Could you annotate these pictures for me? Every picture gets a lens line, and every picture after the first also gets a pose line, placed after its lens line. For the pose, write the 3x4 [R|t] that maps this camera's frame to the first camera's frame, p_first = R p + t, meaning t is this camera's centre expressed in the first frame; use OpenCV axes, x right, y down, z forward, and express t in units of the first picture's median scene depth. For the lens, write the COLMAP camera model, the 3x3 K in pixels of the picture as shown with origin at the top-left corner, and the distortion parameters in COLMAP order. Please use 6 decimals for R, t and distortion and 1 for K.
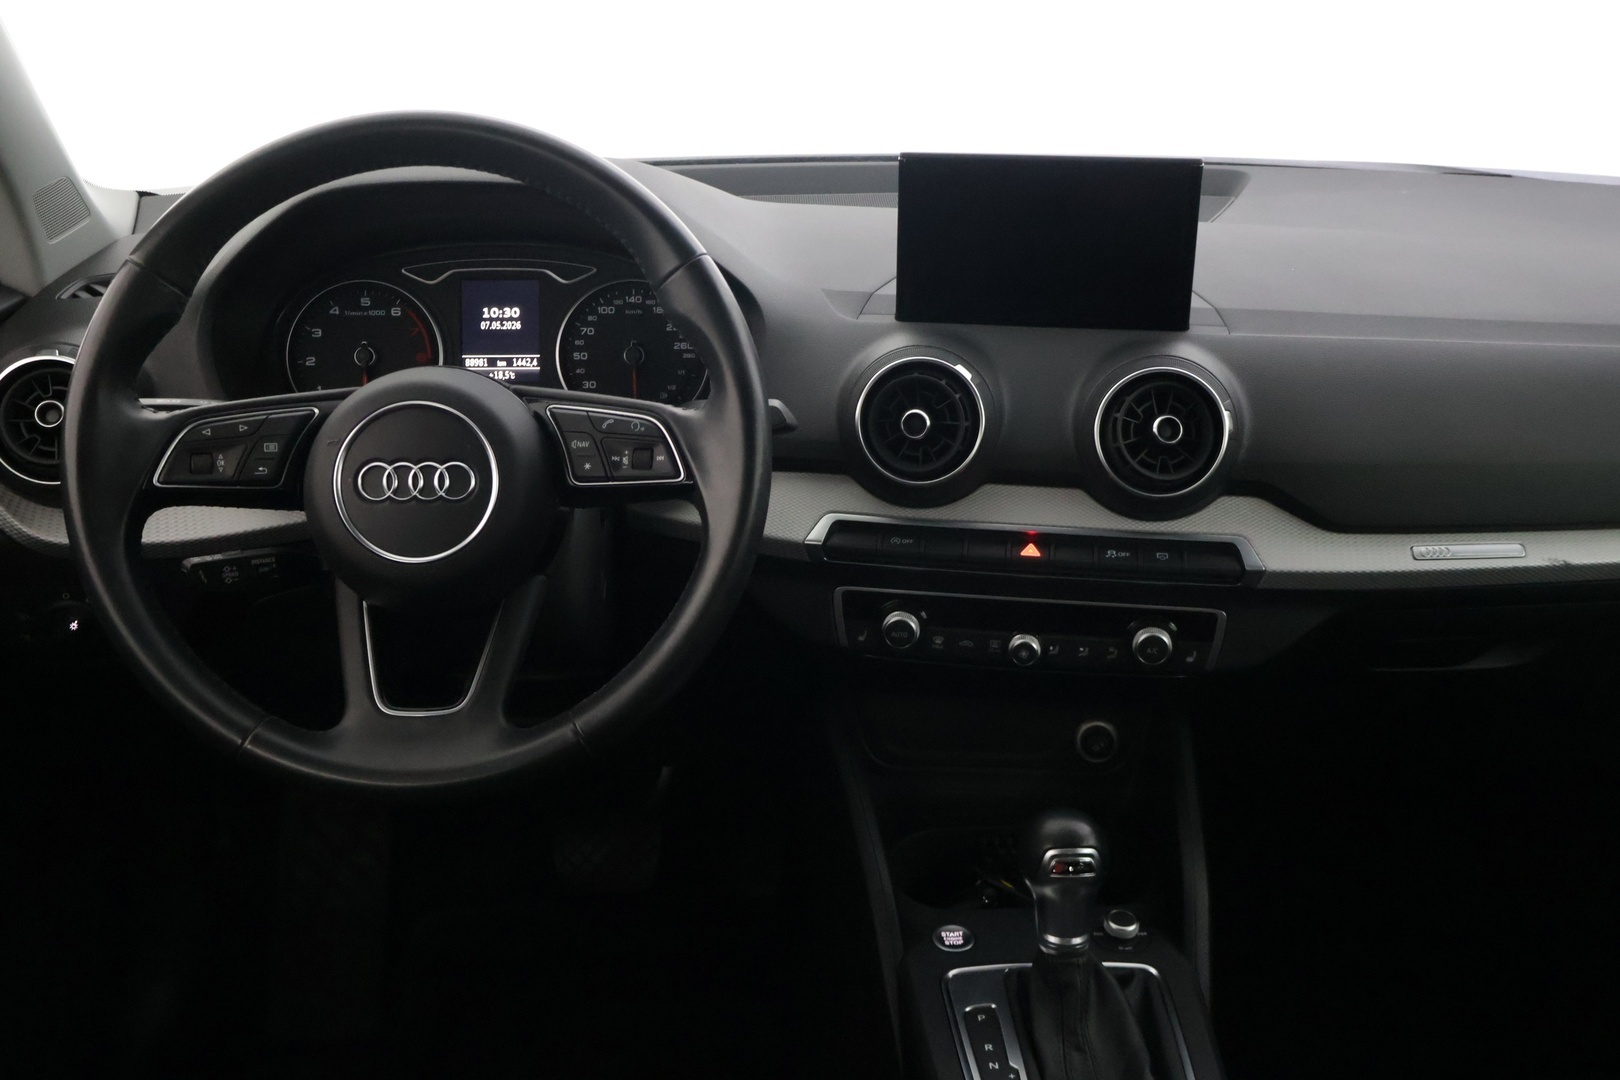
lens RADIAL K [[1577.3, 0, 800.9], [0, 1577.3, 534.3], [0, 0, 1]] dist [-0.003637, 0.000000]
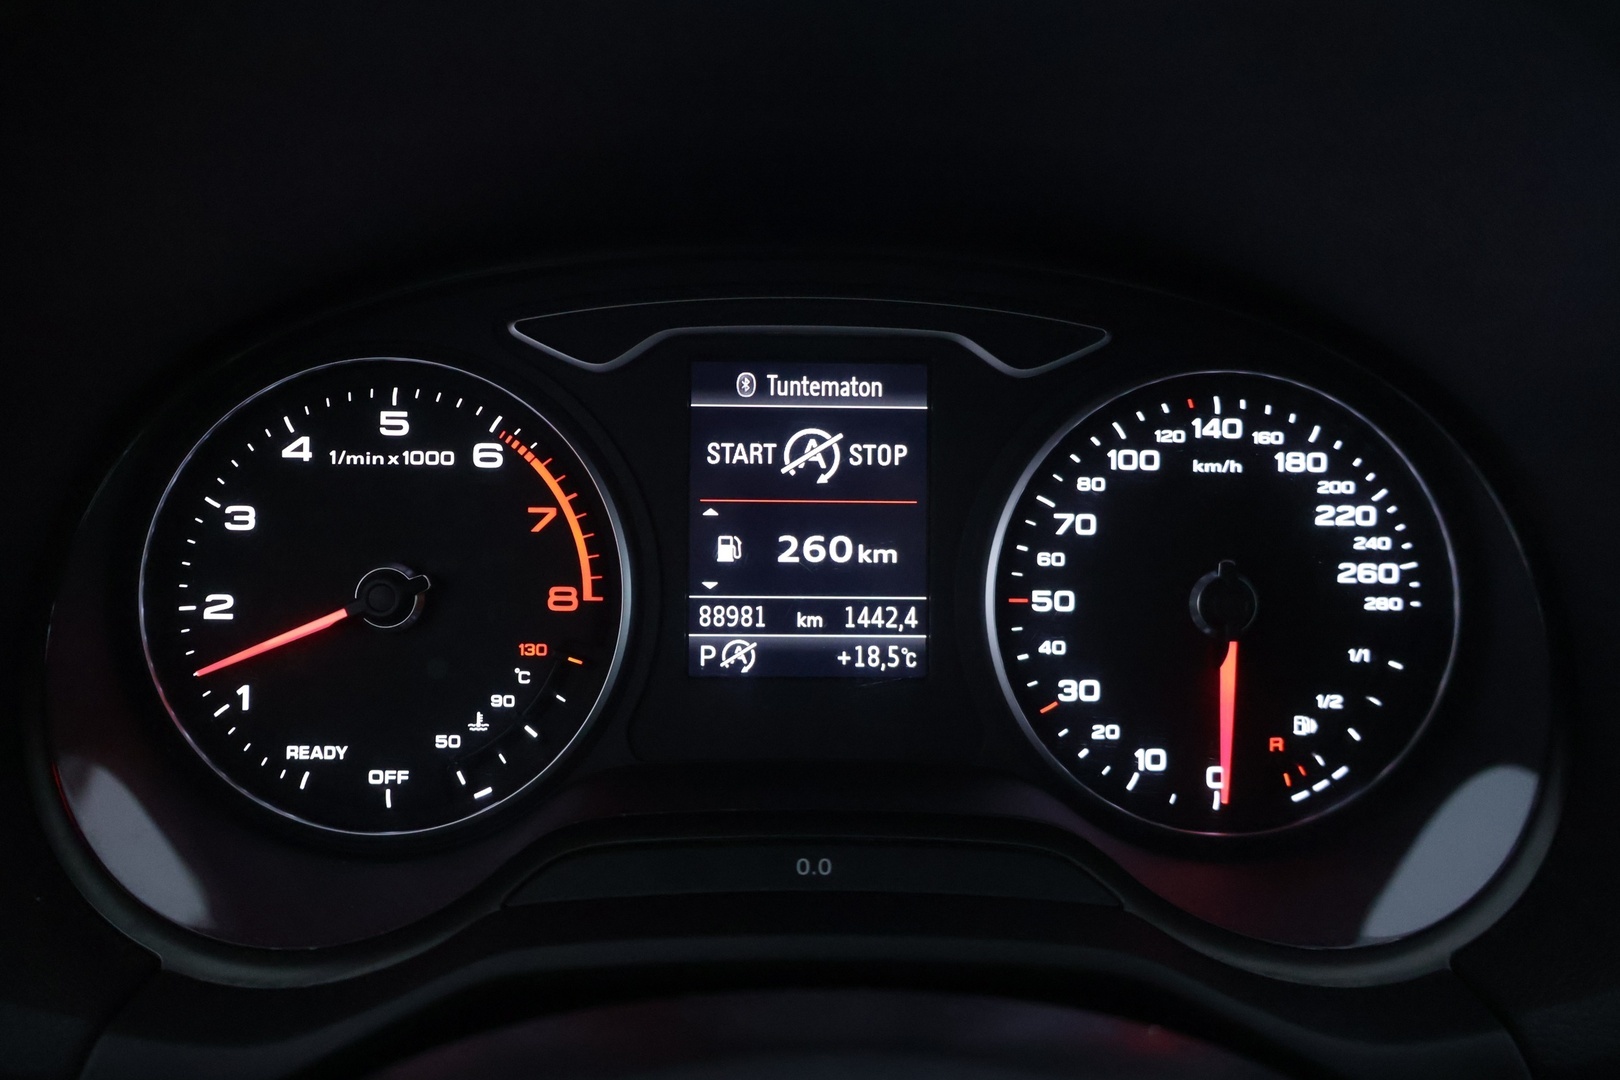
lens RADIAL K [[1353.6, 0, 725.7], [0, 1353.6, 610.5], [0, 0, 1]] dist [-0.002992, -0.007396]
pose [[0.999695, 0.016870, -0.018057, -0.225163], [-0.017155, 0.999729, -0.015753, -0.117749], [0.017786, 0.016058, 0.999713, 0.805340]]
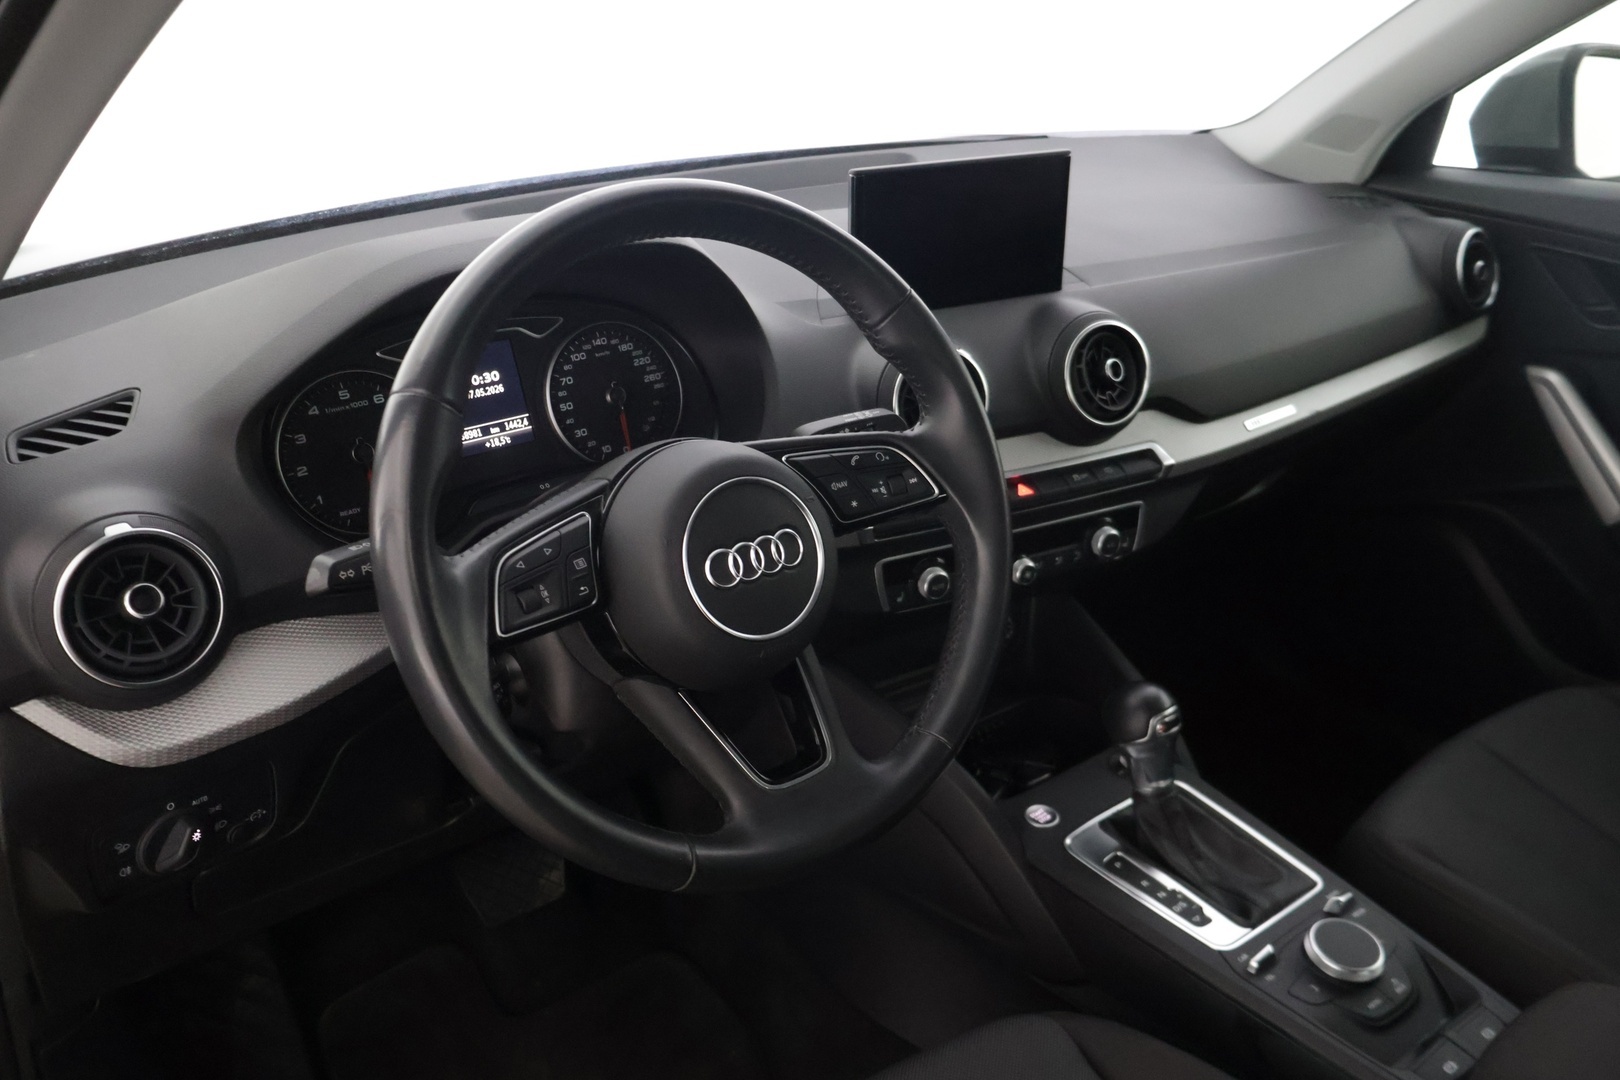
lens RADIAL K [[1353.6, 0, 808.3], [0, 1353.6, 543.3], [0, 0, 1]] dist [-0.002992, -0.007396]
pose [[0.820707, -0.249162, 0.514158, -0.532288], [0.214899, 0.968437, 0.126282, -0.116603], [-0.529395, 0.006852, 0.848348, 0.212399]]
